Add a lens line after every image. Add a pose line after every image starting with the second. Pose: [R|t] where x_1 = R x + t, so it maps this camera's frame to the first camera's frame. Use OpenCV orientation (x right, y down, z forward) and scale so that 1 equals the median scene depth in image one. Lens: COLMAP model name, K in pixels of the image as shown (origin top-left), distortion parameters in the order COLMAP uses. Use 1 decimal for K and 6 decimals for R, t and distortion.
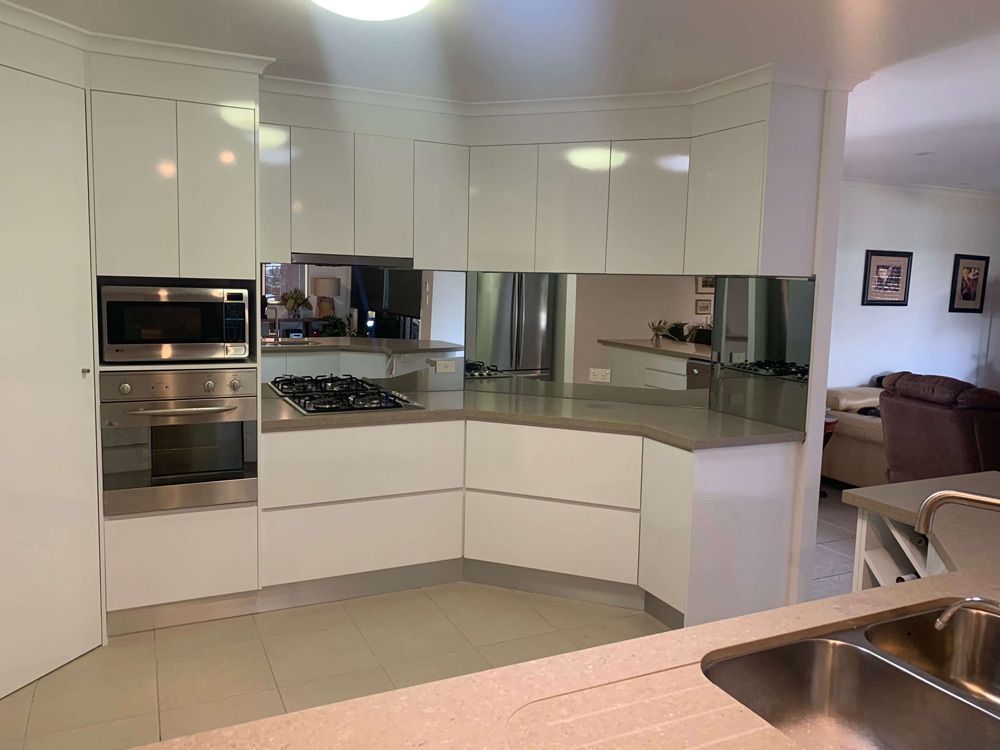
lens RADIAL K [[841.6, 0, 500.0], [0, 841.6, 375.0], [0, 0, 1]] dist [0.064778, -0.106975]
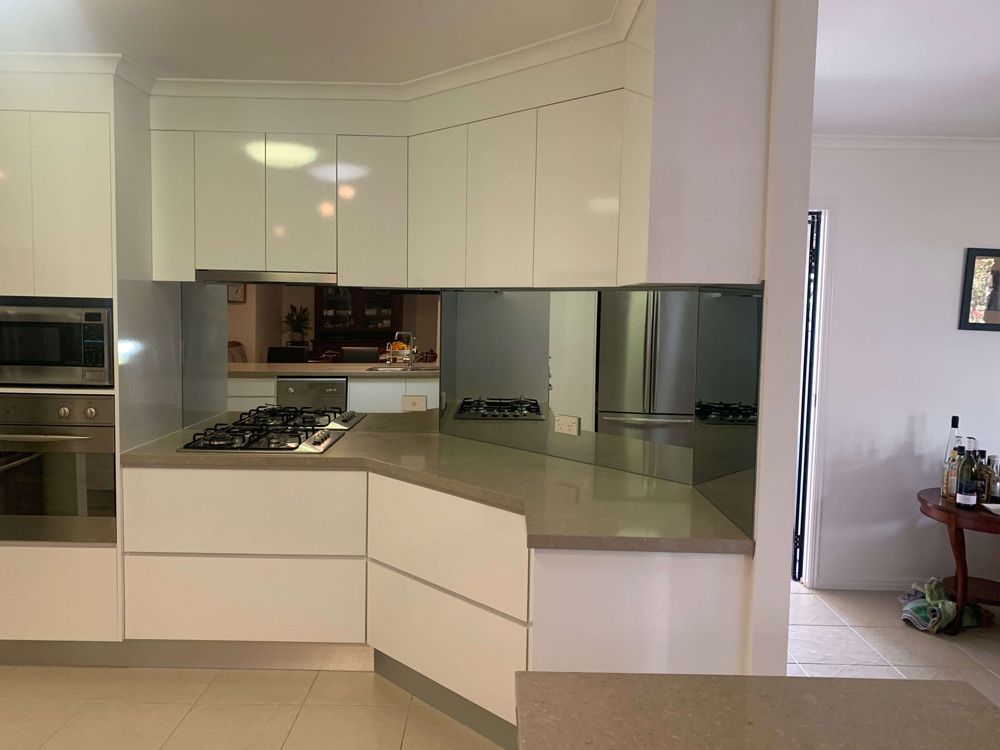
lens RADIAL K [[841.6, 0, 500.0], [0, 841.6, 375.0], [0, 0, 1]] dist [0.064778, -0.106975]
pose [[0.877062, 0.030400, -0.479414, 0.499275], [-0.048597, 0.998491, -0.025590, -0.026238], [0.477912, 0.045742, 0.877216, 0.389000]]
